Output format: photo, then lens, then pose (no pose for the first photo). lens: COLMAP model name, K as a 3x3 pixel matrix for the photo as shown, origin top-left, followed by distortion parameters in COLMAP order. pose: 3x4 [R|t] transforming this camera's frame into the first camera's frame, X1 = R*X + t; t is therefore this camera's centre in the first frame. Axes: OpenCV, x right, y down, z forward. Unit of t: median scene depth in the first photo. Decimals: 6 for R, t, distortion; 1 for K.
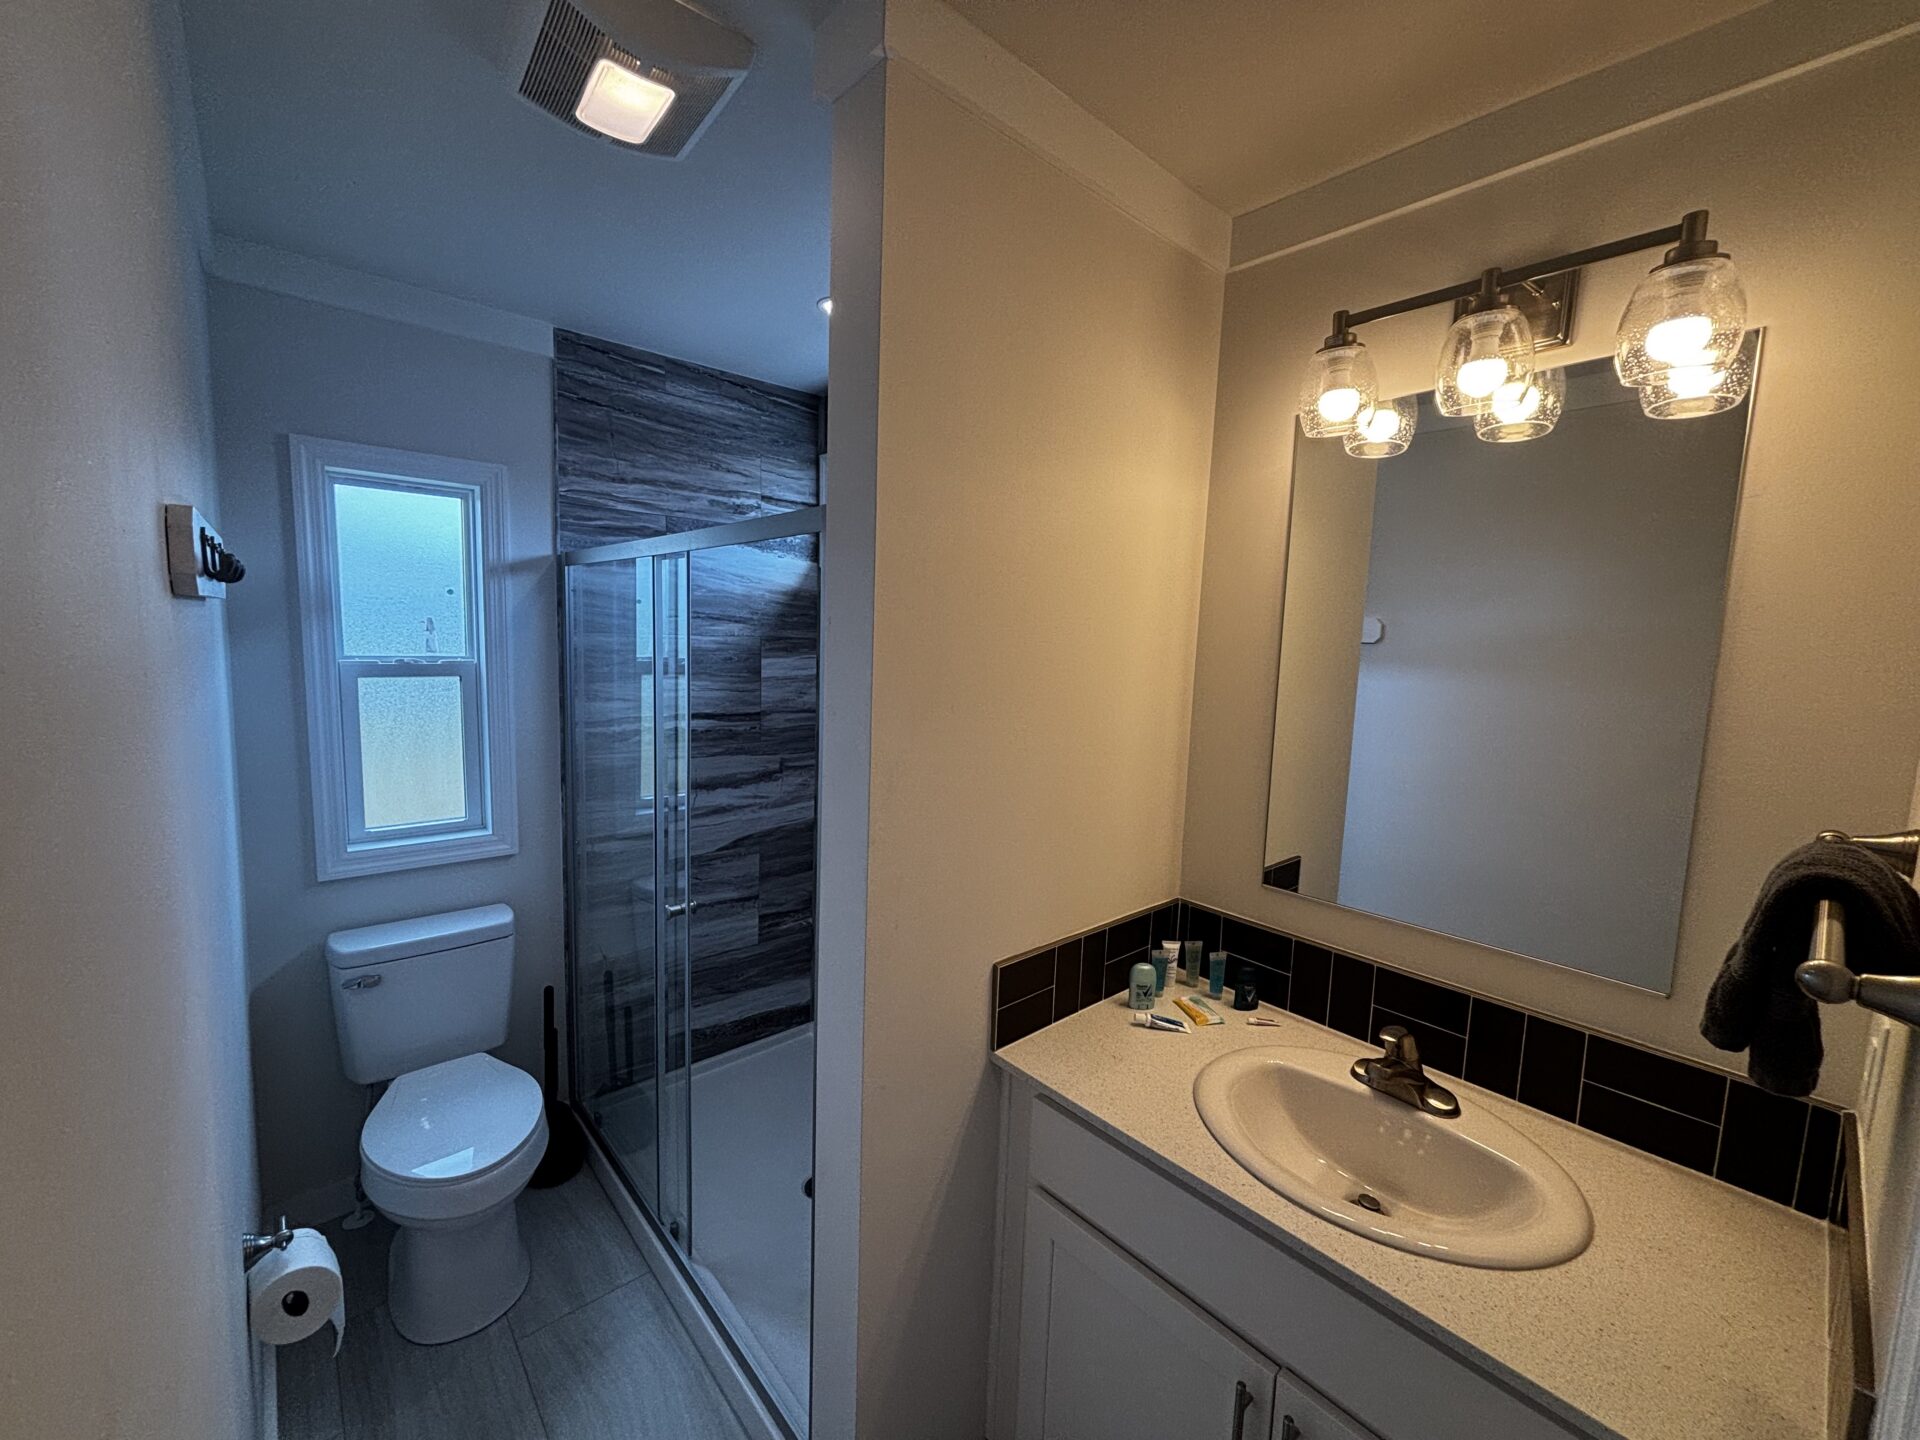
lens RADIAL K [[767.5, 0, 960.0], [0, 767.5, 720.0], [0, 0, 1]] dist [0.011403, 0.000227]
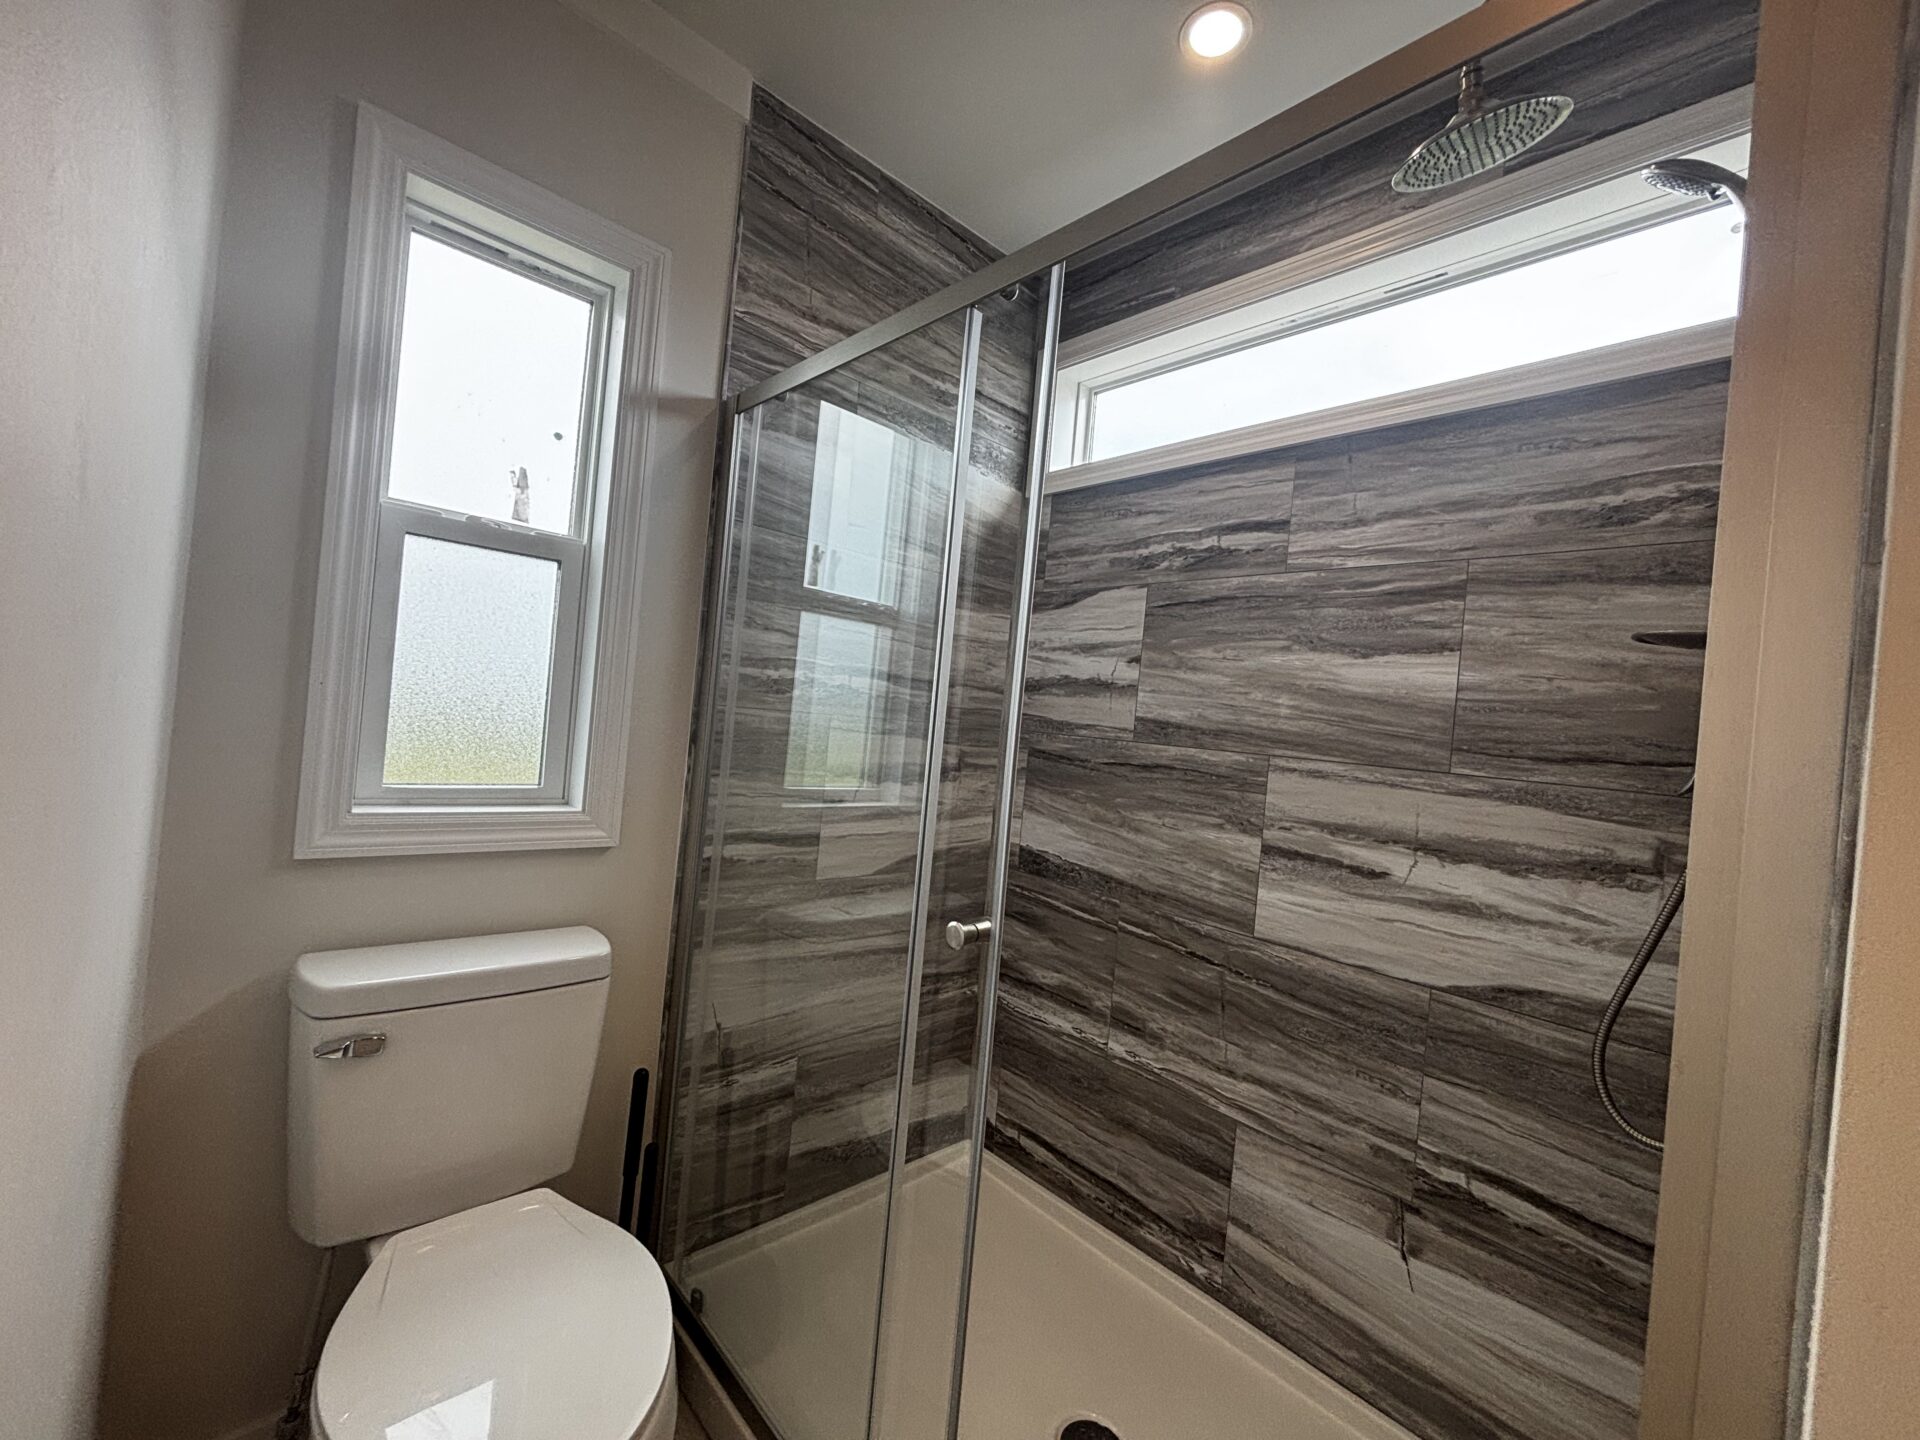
lens RADIAL K [[767.5, 0, 960.0], [0, 767.5, 720.0], [0, 0, 1]] dist [0.011403, 0.000227]
pose [[0.997801, 0.057273, 0.033348, -0.323504], [-0.053073, 0.991889, -0.115496, 0.129697], [-0.039692, 0.113472, 0.992748, 0.357649]]
